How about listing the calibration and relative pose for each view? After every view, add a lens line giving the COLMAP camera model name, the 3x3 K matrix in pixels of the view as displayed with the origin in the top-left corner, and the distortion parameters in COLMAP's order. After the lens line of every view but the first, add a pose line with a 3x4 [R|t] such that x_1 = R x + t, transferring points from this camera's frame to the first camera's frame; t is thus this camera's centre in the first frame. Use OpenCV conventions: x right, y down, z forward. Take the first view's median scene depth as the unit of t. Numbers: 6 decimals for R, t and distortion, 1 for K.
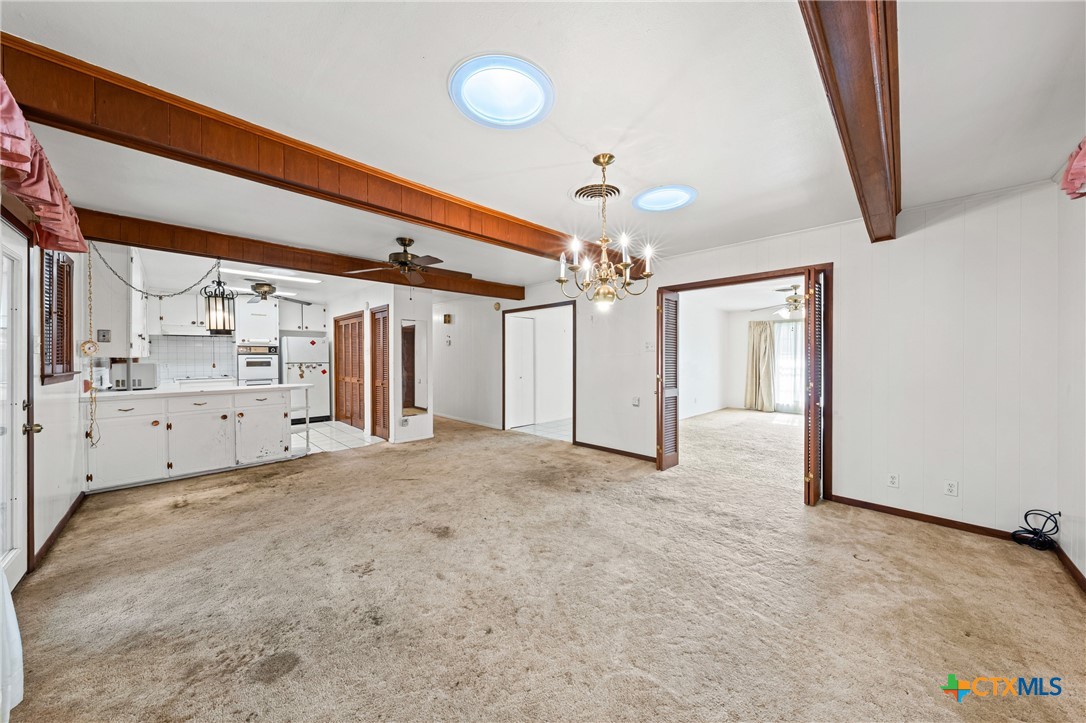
lens RADIAL K [[369.1, 0, 549.1], [0, 369.1, 357.2], [0, 0, 1]] dist [0.000224, 0.000010]
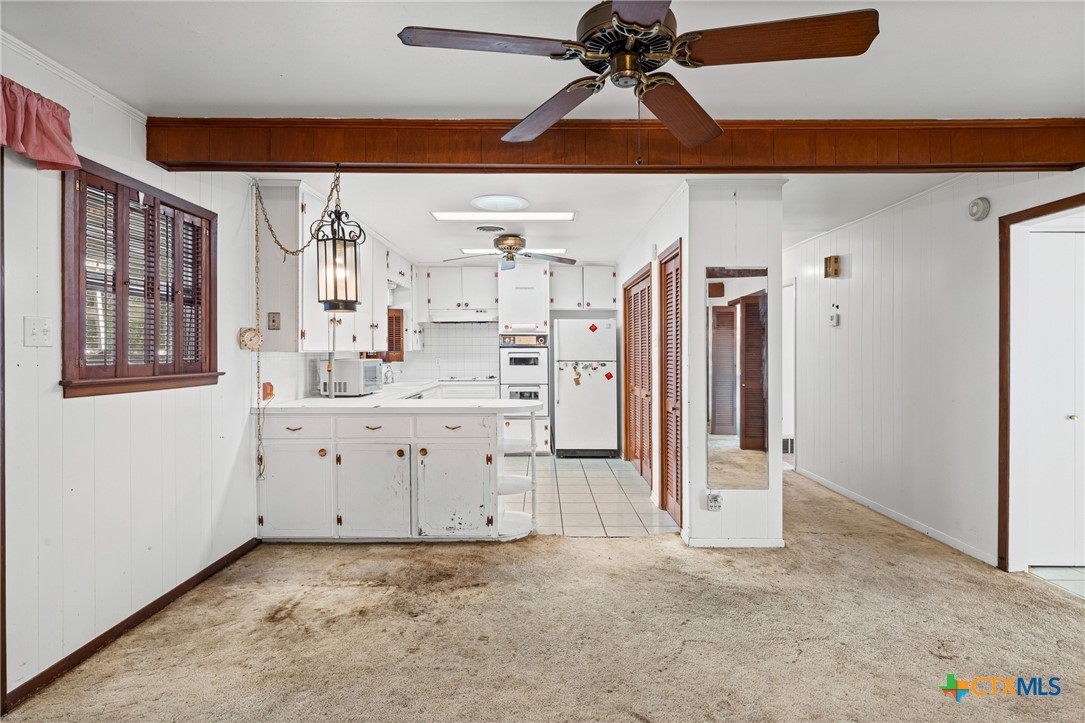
lens RADIAL K [[541.2, 0, 539.8], [0, 541.2, 350.8], [0, 0, 1]] dist [-0.002261, -0.000222]
pose [[0.696985, 0.003588, -0.717076, -0.069639], [-0.003790, 0.999992, 0.001319, -0.002683], [0.717075, 0.001798, 0.696993, 0.378736]]
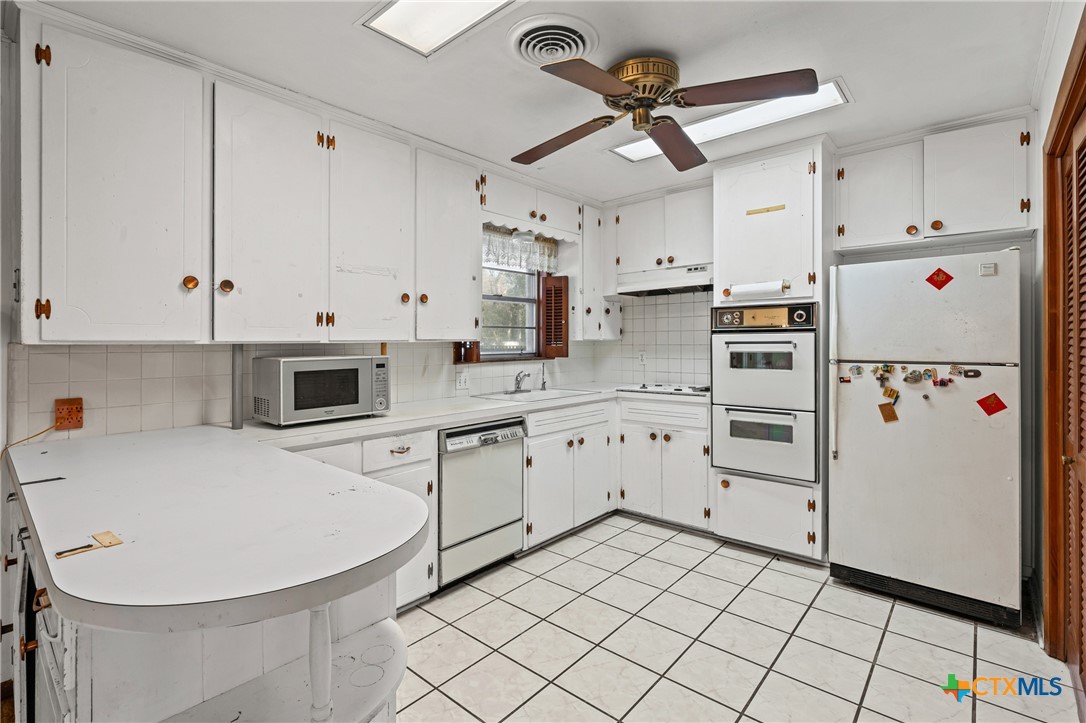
lens RADIAL K [[493.7, 0, 558.9], [0, 493.7, 349.7], [0, 0, 1]] dist [0.000627, 0.000179]
pose [[0.064573, 0.017804, -0.997754, -0.410309], [0.005878, 0.999817, 0.018221, -0.000630], [0.997896, -0.007041, 0.064457, 0.896761]]
